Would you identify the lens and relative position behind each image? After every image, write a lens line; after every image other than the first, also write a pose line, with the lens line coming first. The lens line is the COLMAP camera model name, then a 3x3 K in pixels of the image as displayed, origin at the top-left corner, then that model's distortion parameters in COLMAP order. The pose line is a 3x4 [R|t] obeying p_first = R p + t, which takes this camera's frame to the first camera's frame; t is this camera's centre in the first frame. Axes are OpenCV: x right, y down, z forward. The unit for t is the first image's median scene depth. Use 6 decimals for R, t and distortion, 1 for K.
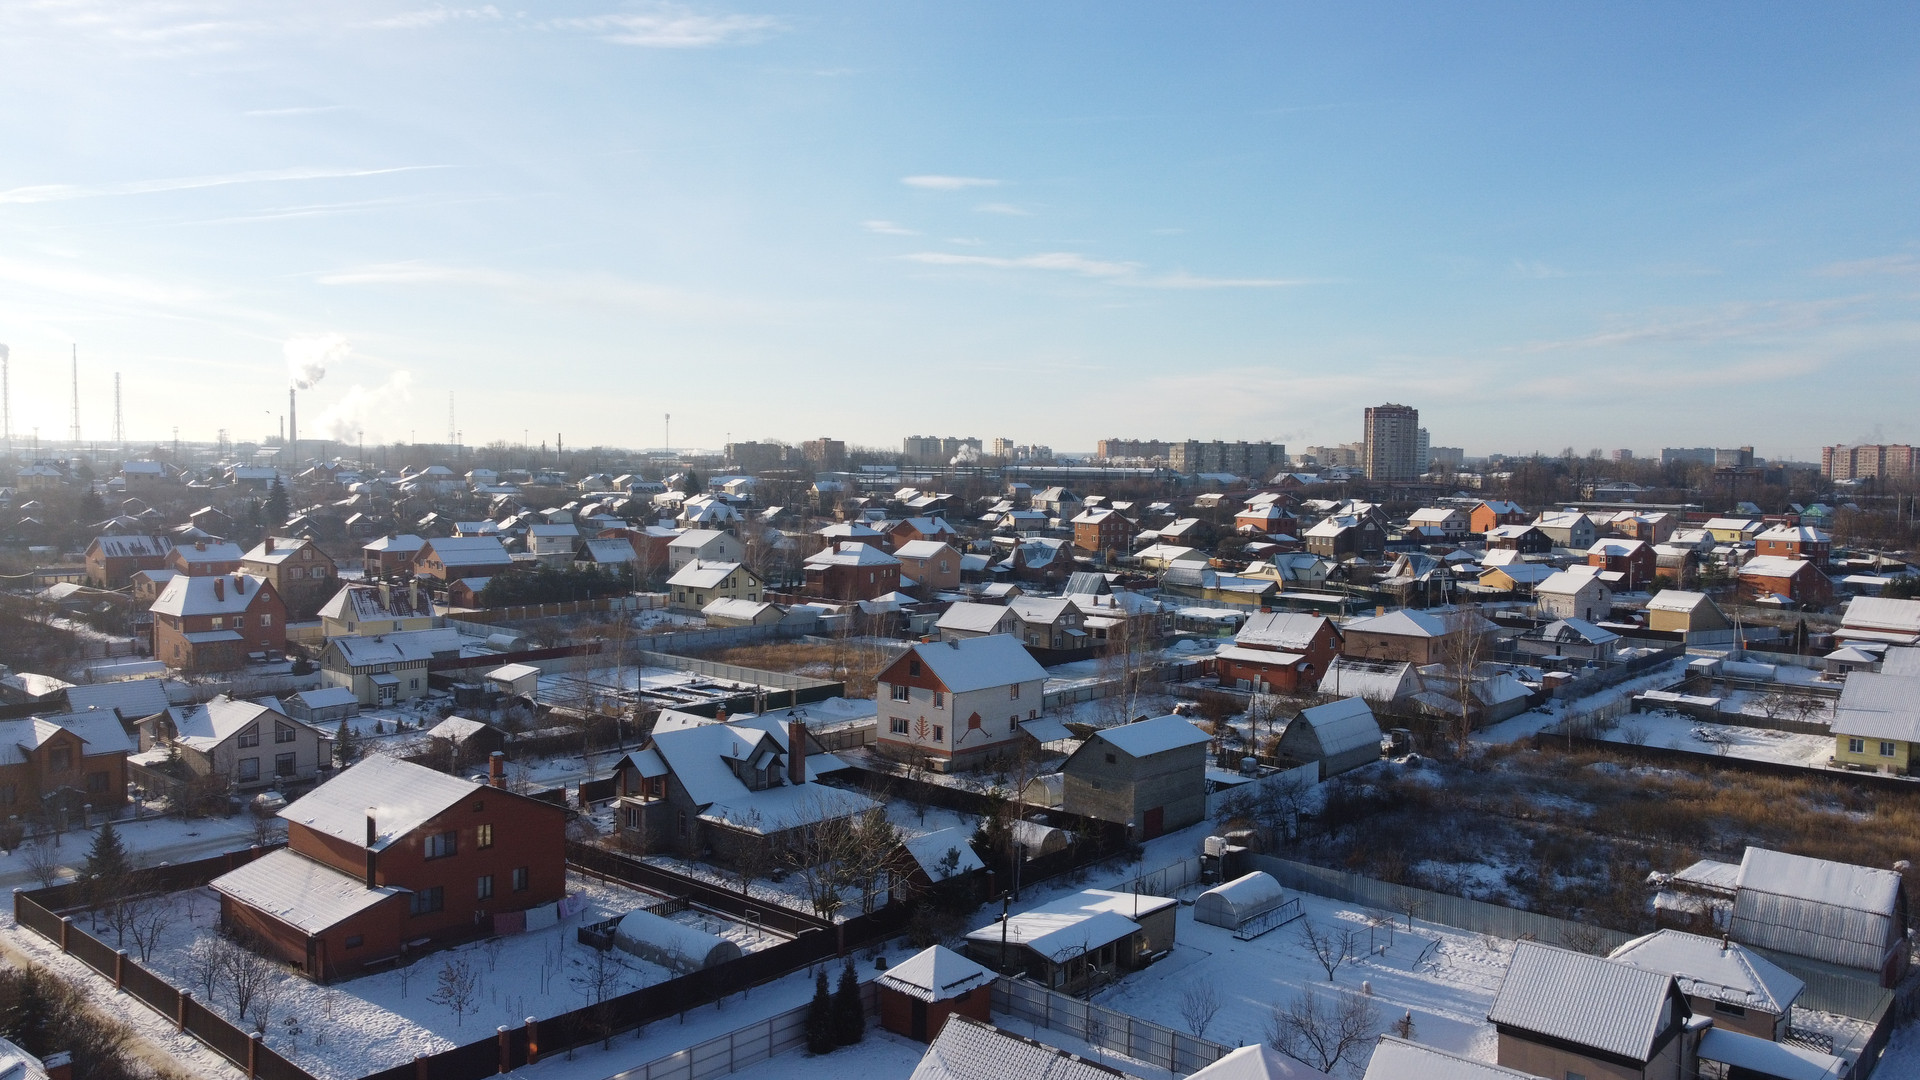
lens RADIAL K [[1446.6, 0, 961.6], [0, 1446.6, 542.3], [0, 0, 1]] dist [0.002065, -0.010582]
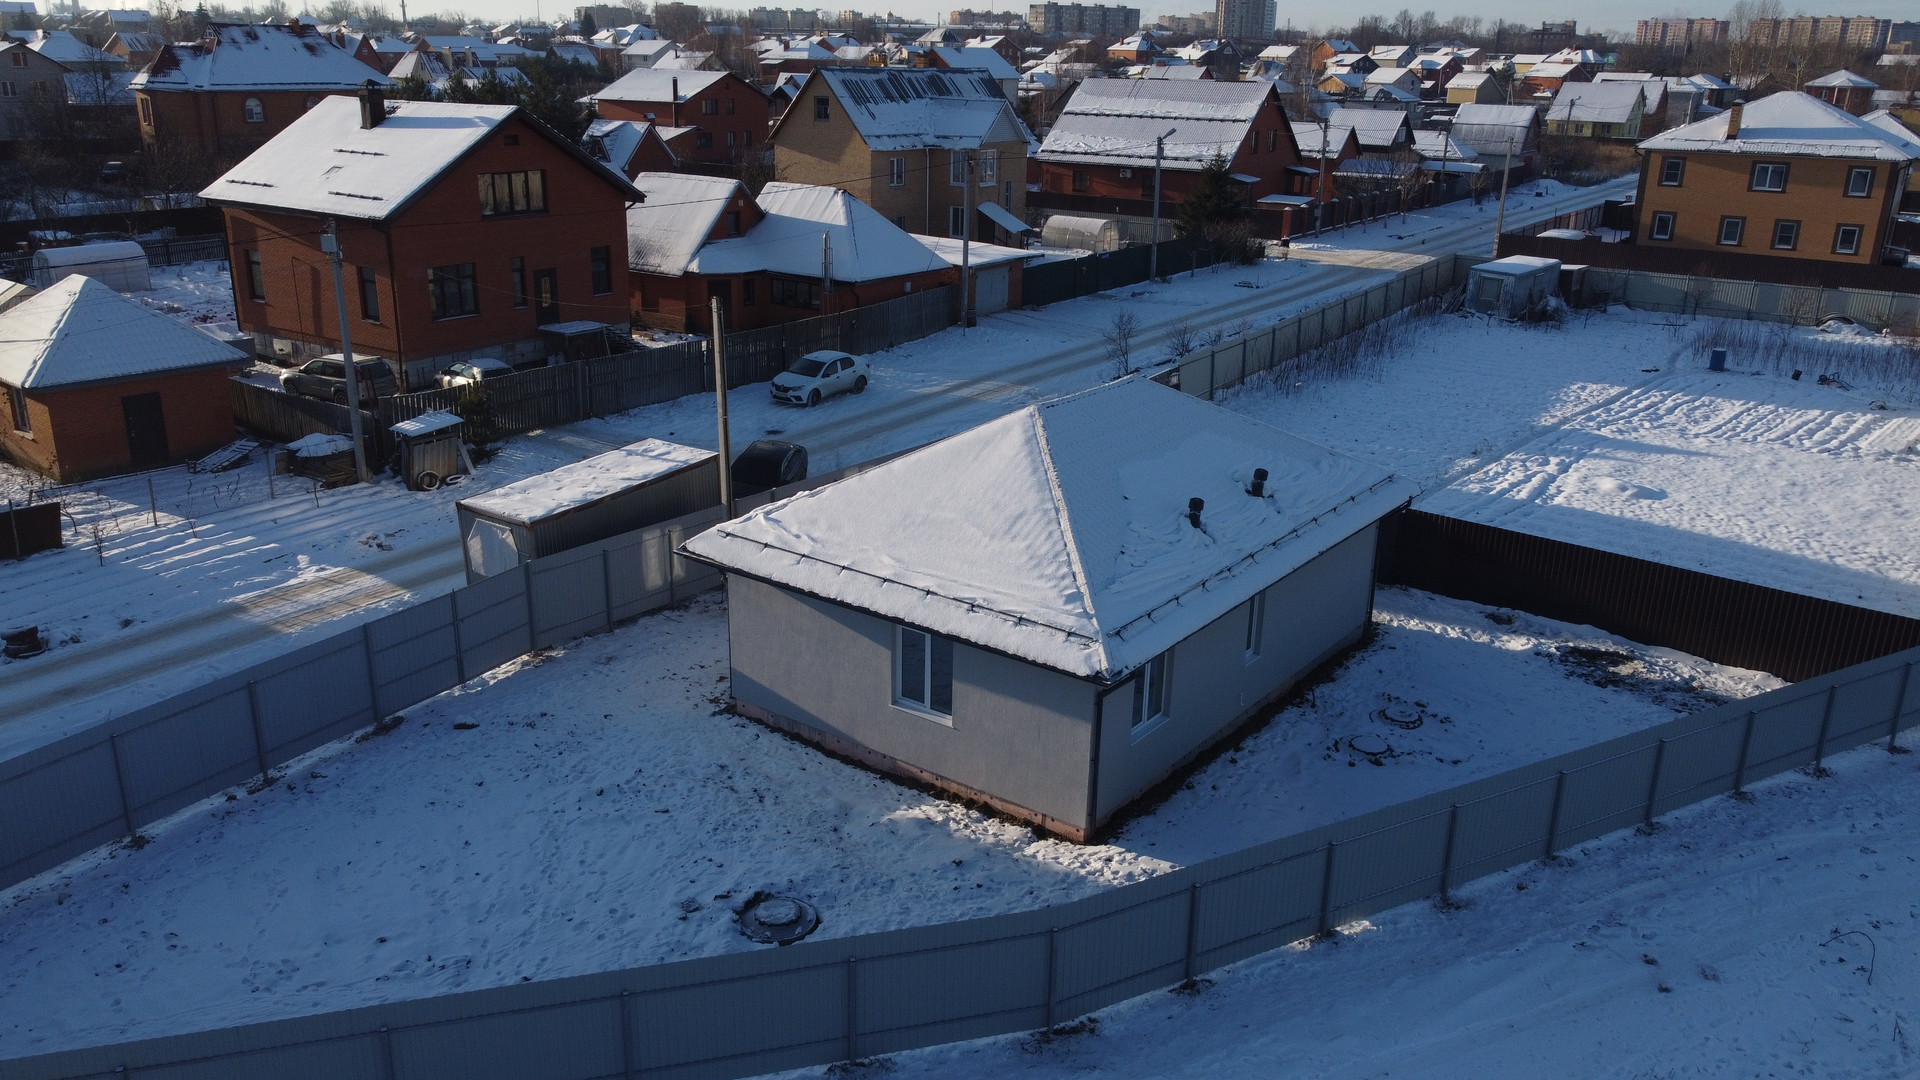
lens RADIAL K [[1446.6, 0, 951.5], [0, 1446.6, 534.7], [0, 0, 1]] dist [0.002065, -0.010582]
pose [[0.994428, -0.028166, 0.101587, -0.054380], [0.000451, 0.964774, 0.263078, 0.050315], [-0.105419, -0.261566, 0.959411, -0.153808]]
